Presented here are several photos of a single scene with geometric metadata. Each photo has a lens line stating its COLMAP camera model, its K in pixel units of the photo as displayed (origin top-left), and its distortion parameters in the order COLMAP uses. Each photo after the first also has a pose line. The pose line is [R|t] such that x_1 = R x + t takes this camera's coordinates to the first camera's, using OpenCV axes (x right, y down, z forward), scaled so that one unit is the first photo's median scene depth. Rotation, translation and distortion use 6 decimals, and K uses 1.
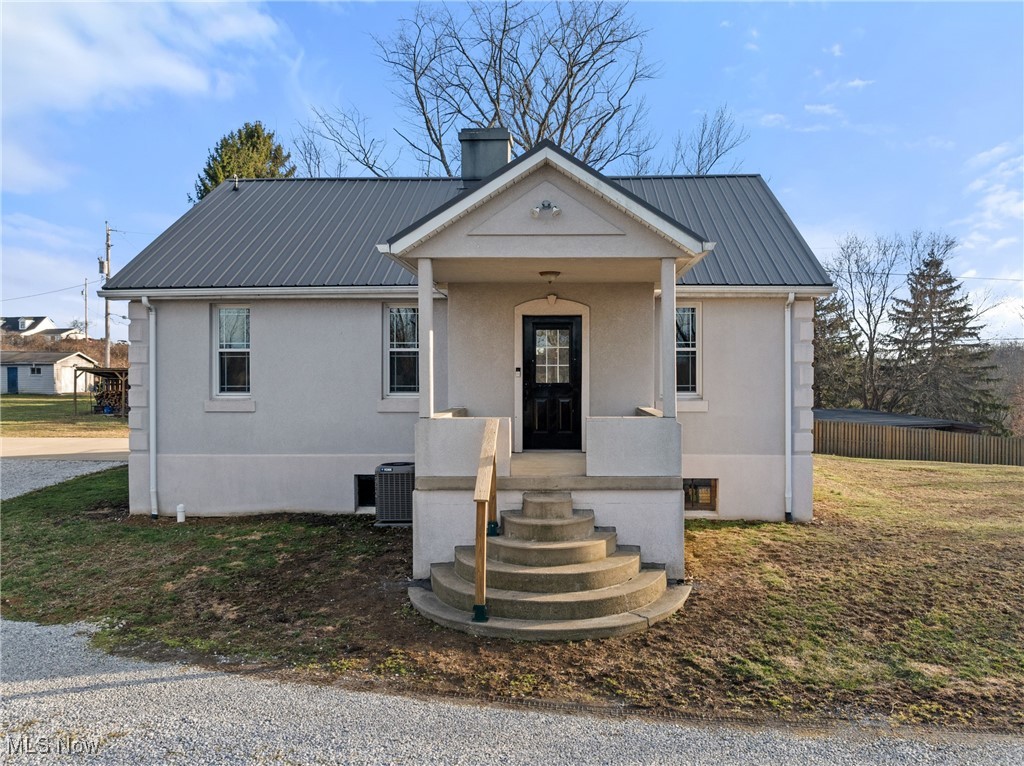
lens RADIAL K [[713.3, 0, 512.0], [0, 713.3, 383.0], [0, 0, 1]] dist [-0.002373, -0.025817]
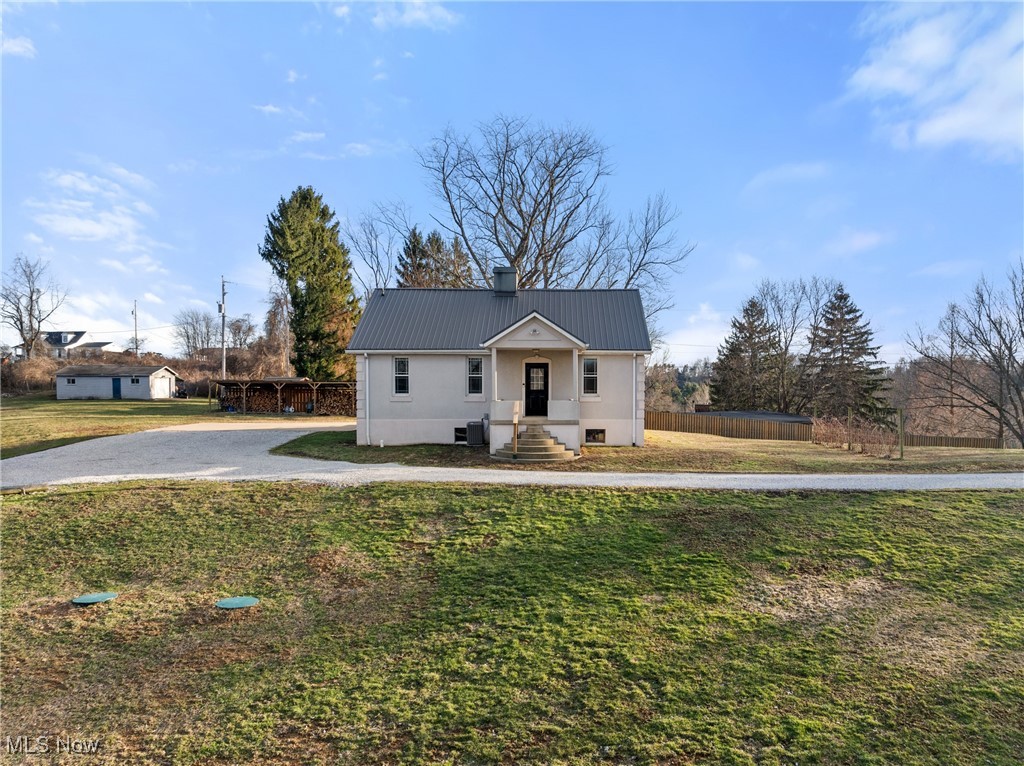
lens RADIAL K [[713.3, 0, 512.0], [0, 713.3, 383.0], [0, 0, 1]] dist [-0.002373, -0.025817]
pose [[0.999878, 0.002035, 0.015502, -0.020675], [-0.001830, 0.999911, -0.013222, 0.002928], [-0.015528, 0.013192, 0.999792, -0.441880]]
